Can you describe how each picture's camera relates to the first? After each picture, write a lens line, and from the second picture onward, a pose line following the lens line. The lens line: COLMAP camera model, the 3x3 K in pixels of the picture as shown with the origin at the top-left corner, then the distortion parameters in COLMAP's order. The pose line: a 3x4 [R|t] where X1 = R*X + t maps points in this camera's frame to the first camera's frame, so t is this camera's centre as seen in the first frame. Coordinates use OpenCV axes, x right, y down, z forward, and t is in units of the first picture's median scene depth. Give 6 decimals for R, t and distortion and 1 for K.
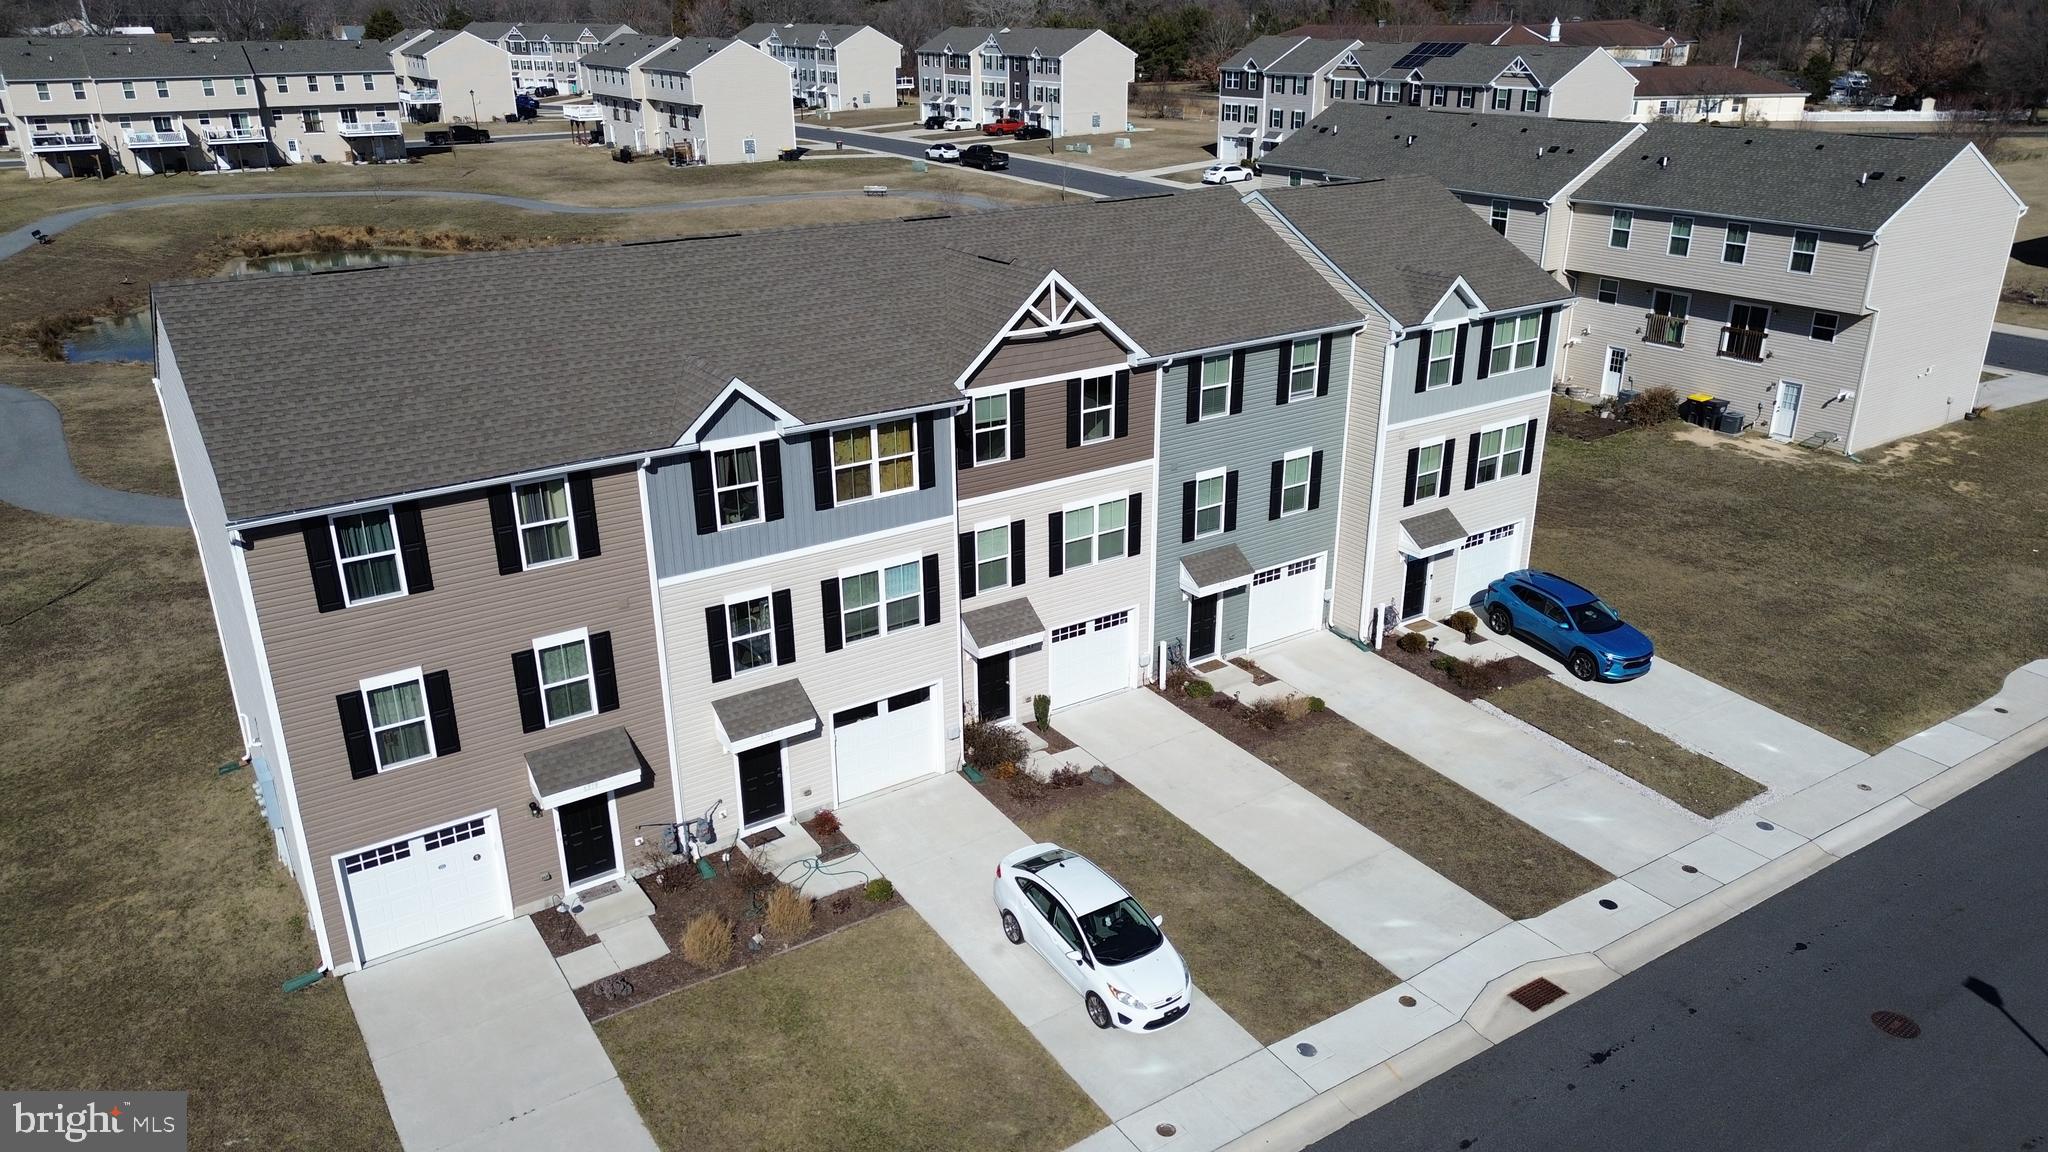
lens RADIAL K [[1436.3, 0, 1033.4], [0, 1436.3, 582.2], [0, 0, 1]] dist [0.073444, -0.073857]
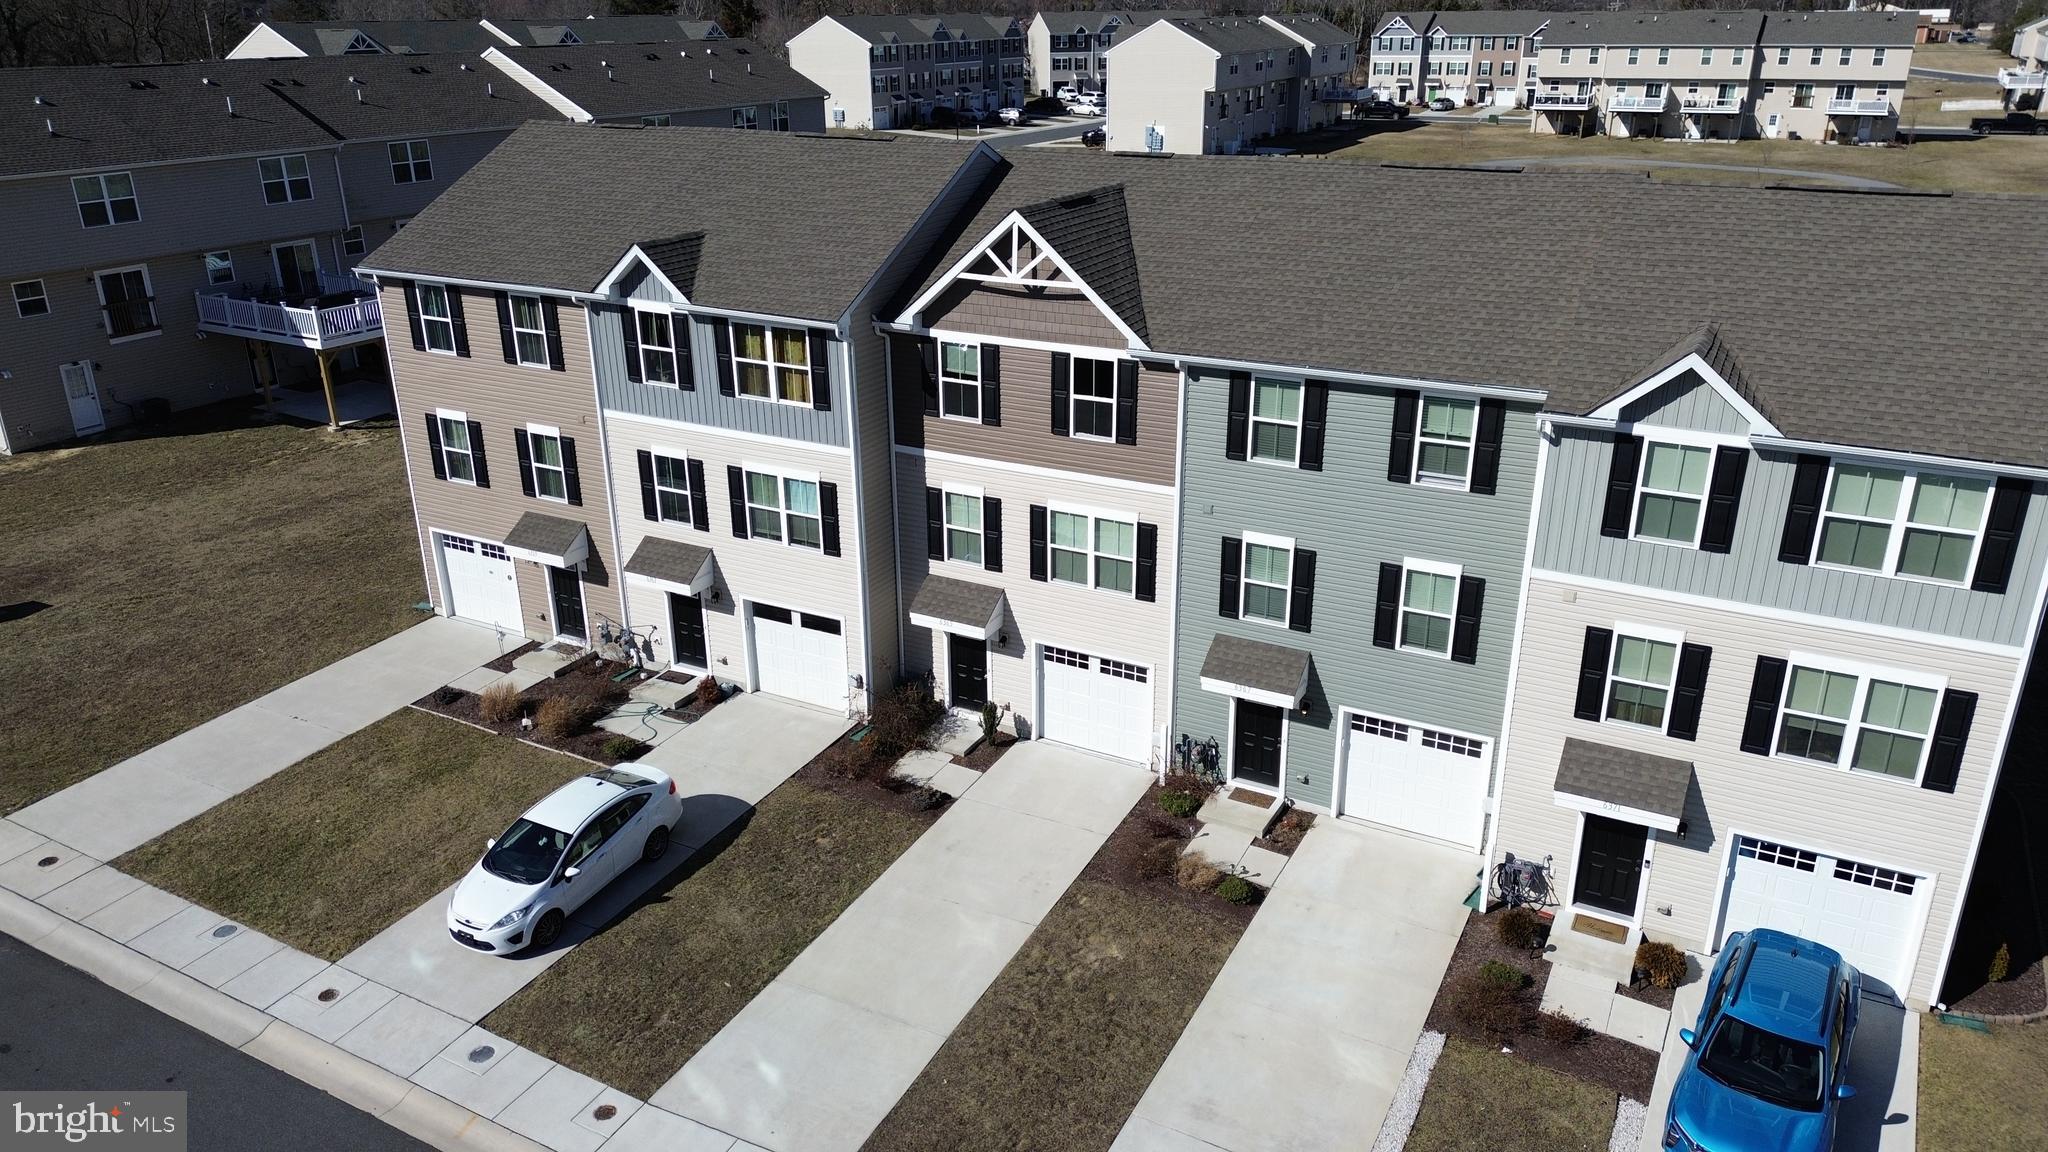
lens RADIAL K [[1436.3, 0, 1033.4], [0, 1436.3, 582.2], [0, 0, 1]] dist [0.073444, -0.073857]
pose [[0.461945, 0.333129, -0.821968, 0.705197], [-0.327130, 0.925431, 0.191215, -0.163079], [0.824375, 0.180560, 0.536474, 0.537472]]
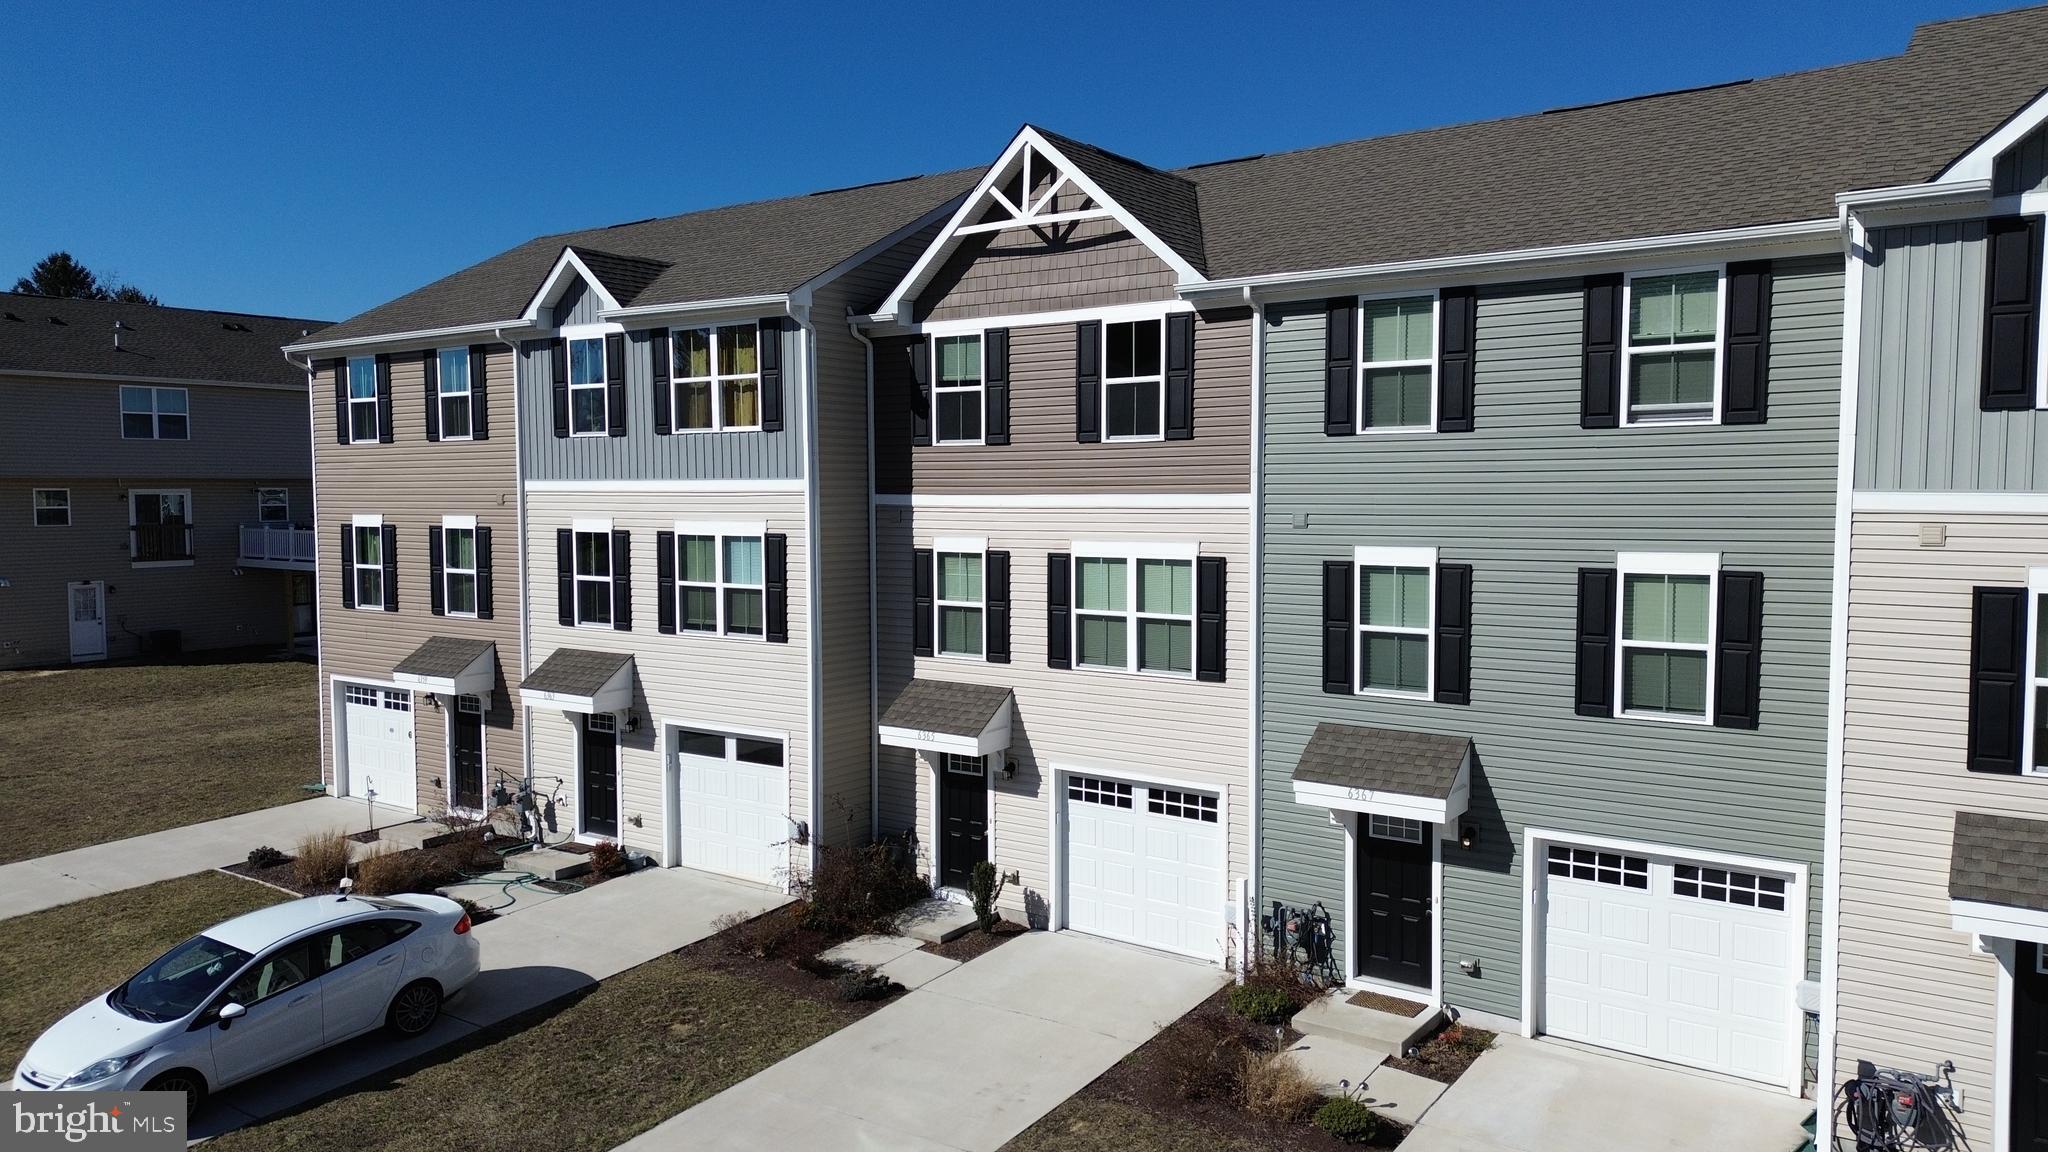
lens RADIAL K [[1436.3, 0, 1033.4], [0, 1436.3, 582.2], [0, 0, 1]] dist [0.073444, -0.073857]
pose [[0.348247, 0.066413, -0.935047, 0.546190], [-0.347386, 0.935609, -0.062927, 0.003009], [0.870659, 0.346736, 0.348893, 0.769441]]
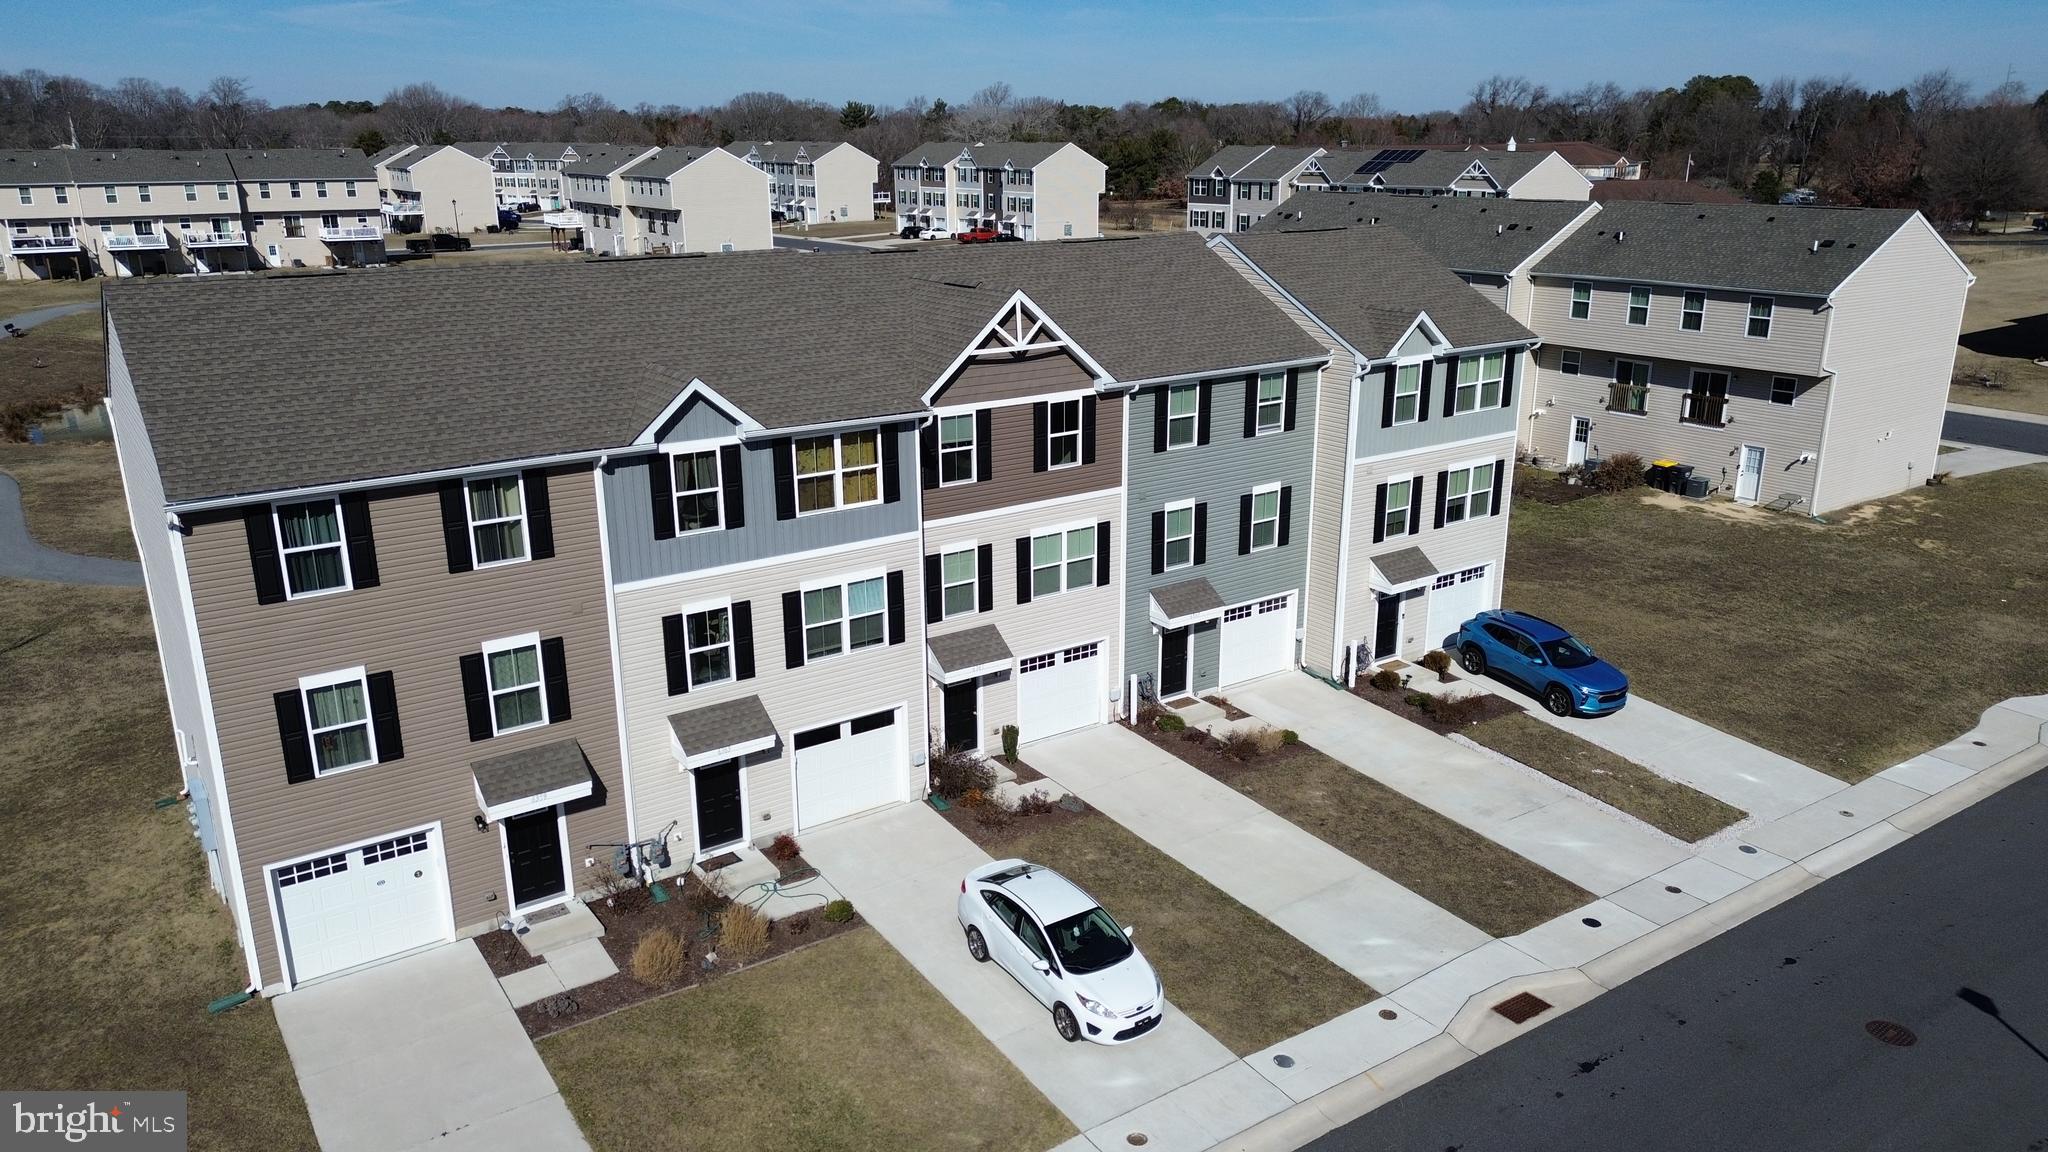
lens RADIAL K [[1436.3, 0, 1033.4], [0, 1436.3, 582.2], [0, 0, 1]] dist [0.073444, -0.073857]
pose [[0.999861, -0.003906, 0.016235, 0.006345], [0.005201, 0.996739, -0.080529, 0.059940], [-0.015867, 0.080602, 0.996620, 0.016228]]
